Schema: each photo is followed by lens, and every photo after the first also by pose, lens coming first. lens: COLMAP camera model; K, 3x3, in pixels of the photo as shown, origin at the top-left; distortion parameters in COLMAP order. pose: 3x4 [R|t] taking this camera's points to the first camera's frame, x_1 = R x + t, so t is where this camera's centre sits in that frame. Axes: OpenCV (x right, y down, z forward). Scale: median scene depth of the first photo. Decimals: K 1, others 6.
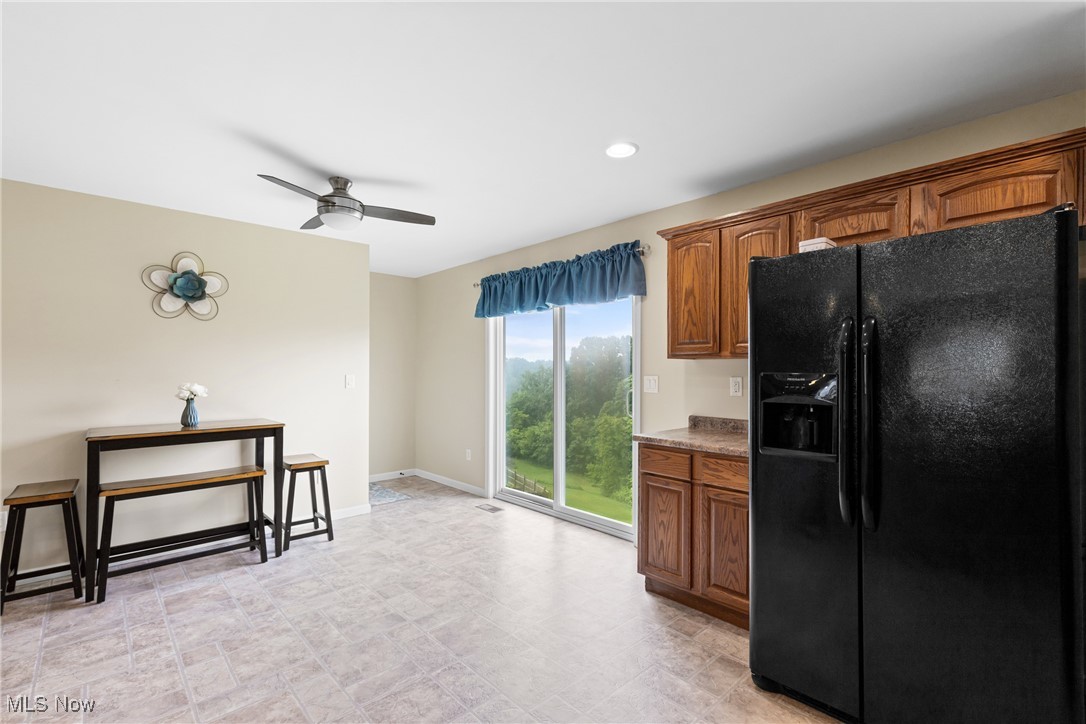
lens RADIAL K [[489.6, 0, 546.5], [0, 489.6, 367.4], [0, 0, 1]] dist [0.009028, -0.002297]
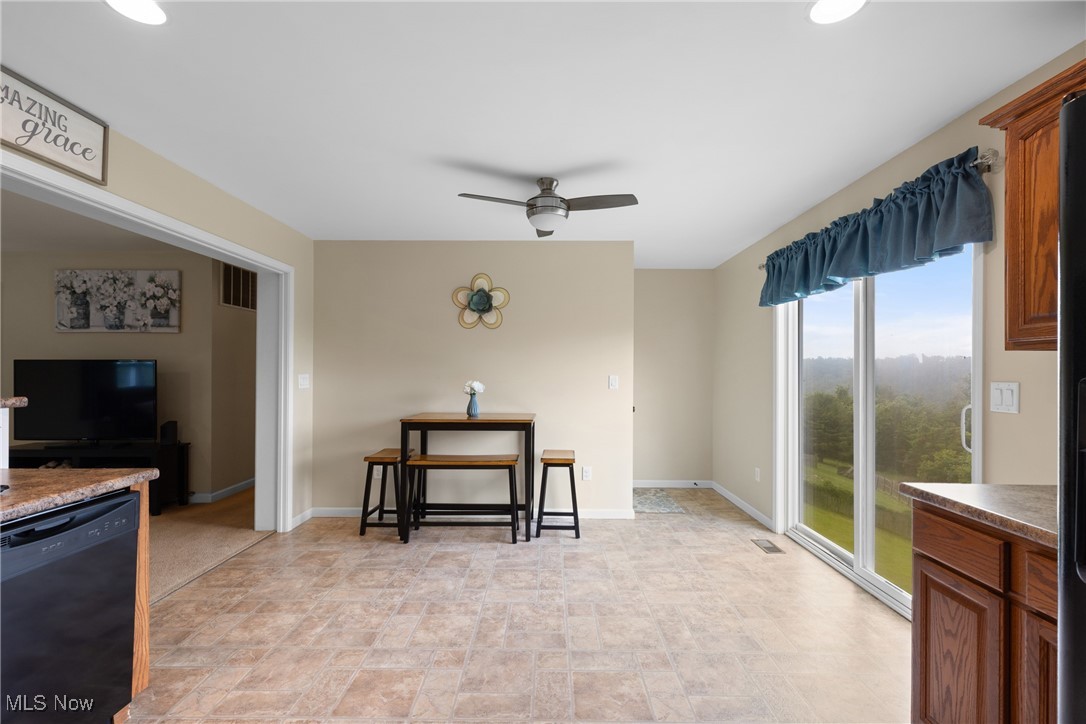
lens RADIAL K [[489.6, 0, 542.6], [0, 489.6, 367.4], [0, 0, 1]] dist [0.009028, -0.002297]
pose [[0.721447, -0.001383, -0.692468, 0.241695], [-0.000324, 0.999997, -0.002334, 0.001884], [0.692470, 0.001908, 0.721444, 0.248744]]
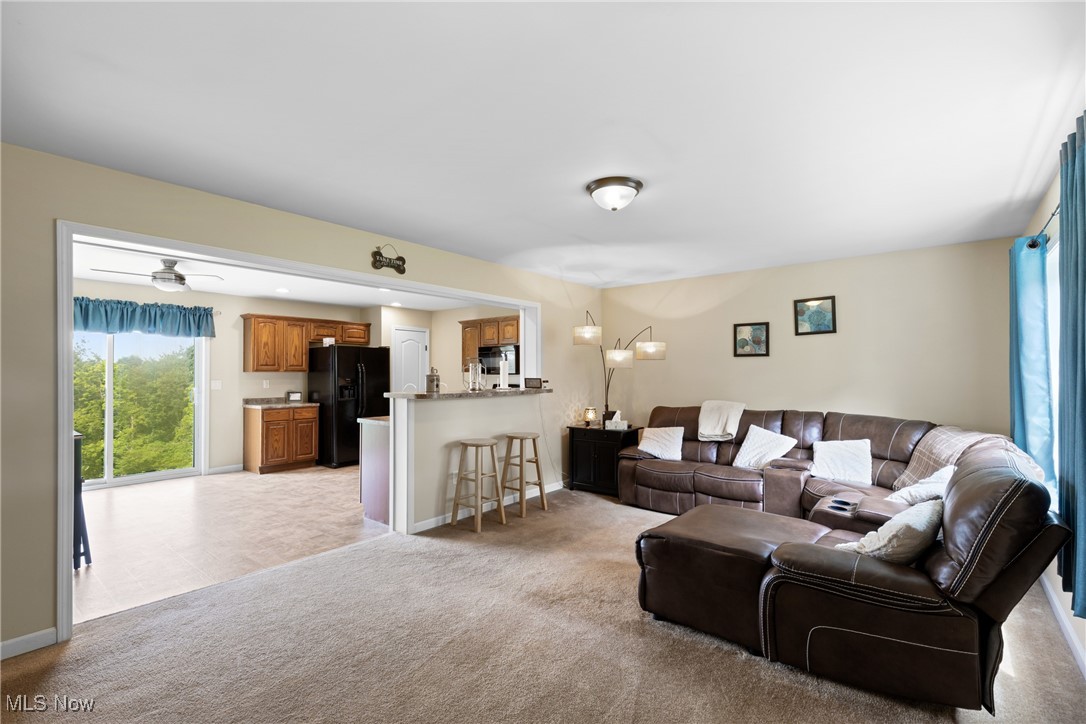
lens RADIAL K [[489.6, 0, 542.3], [0, 489.6, 368.1], [0, 0, 1]] dist [0.009028, -0.002297]
pose [[-0.124499, 0.006705, 0.992197, -1.967497], [-0.004097, 0.999965, -0.007272, -0.023314], [-0.992211, -0.004971, -0.124467, -0.007036]]
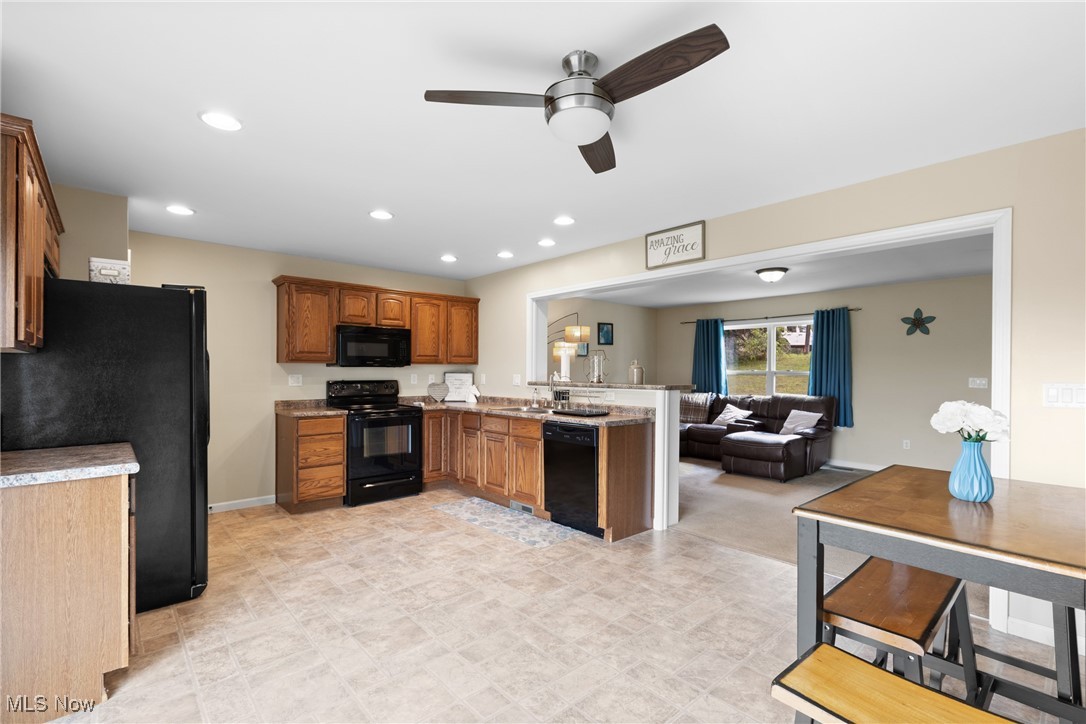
lens RADIAL K [[489.6, 0, 542.8], [0, 489.6, 371.1], [0, 0, 1]] dist [0.009028, -0.002297]
pose [[-0.999659, -0.005831, 0.025455, -0.357515], [-0.005954, 0.999971, -0.004757, 0.008294], [-0.025427, -0.004907, -0.999665, 1.471587]]
